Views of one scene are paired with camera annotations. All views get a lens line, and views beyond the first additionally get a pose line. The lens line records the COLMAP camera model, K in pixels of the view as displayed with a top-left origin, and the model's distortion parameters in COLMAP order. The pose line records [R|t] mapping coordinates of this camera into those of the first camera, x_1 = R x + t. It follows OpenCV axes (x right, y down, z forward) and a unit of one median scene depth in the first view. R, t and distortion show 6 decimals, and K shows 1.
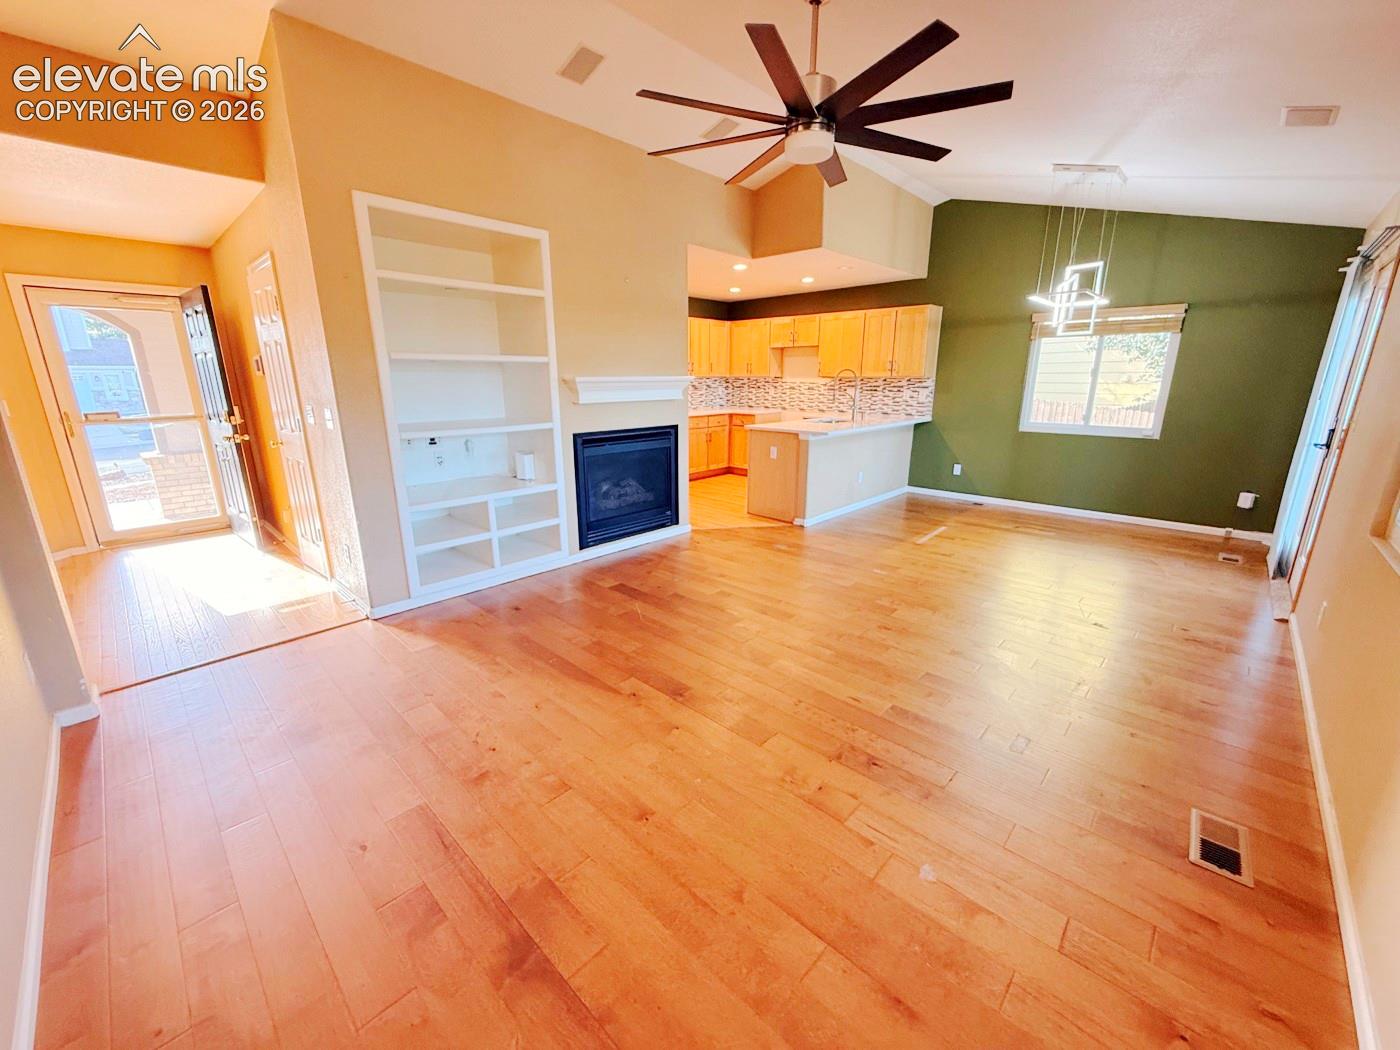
lens RADIAL K [[558.9, 0, 694.7], [0, 558.9, 524.7], [0, 0, 1]] dist [0.000255, 0.000102]
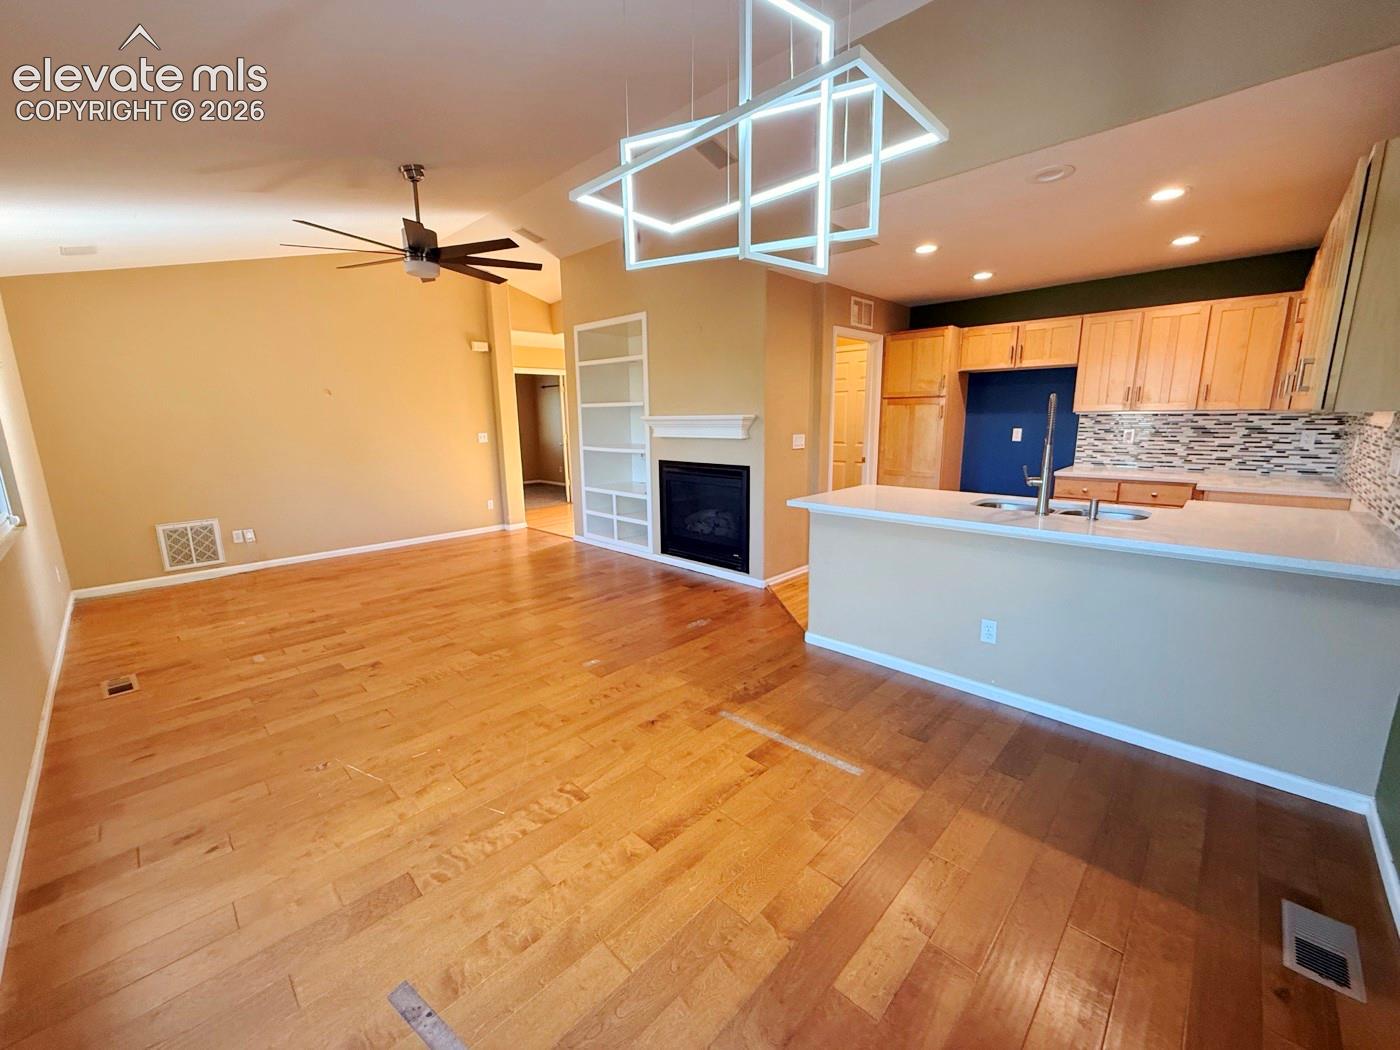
lens RADIAL K [[558.9, 0, 694.7], [0, 558.9, 524.7], [0, 0, 1]] dist [0.000255, 0.000102]
pose [[-0.005311, 0.193340, -0.981117, 0.828006], [-0.246844, 0.950516, 0.188646, -0.220971], [0.969041, 0.243185, 0.042677, 0.827230]]
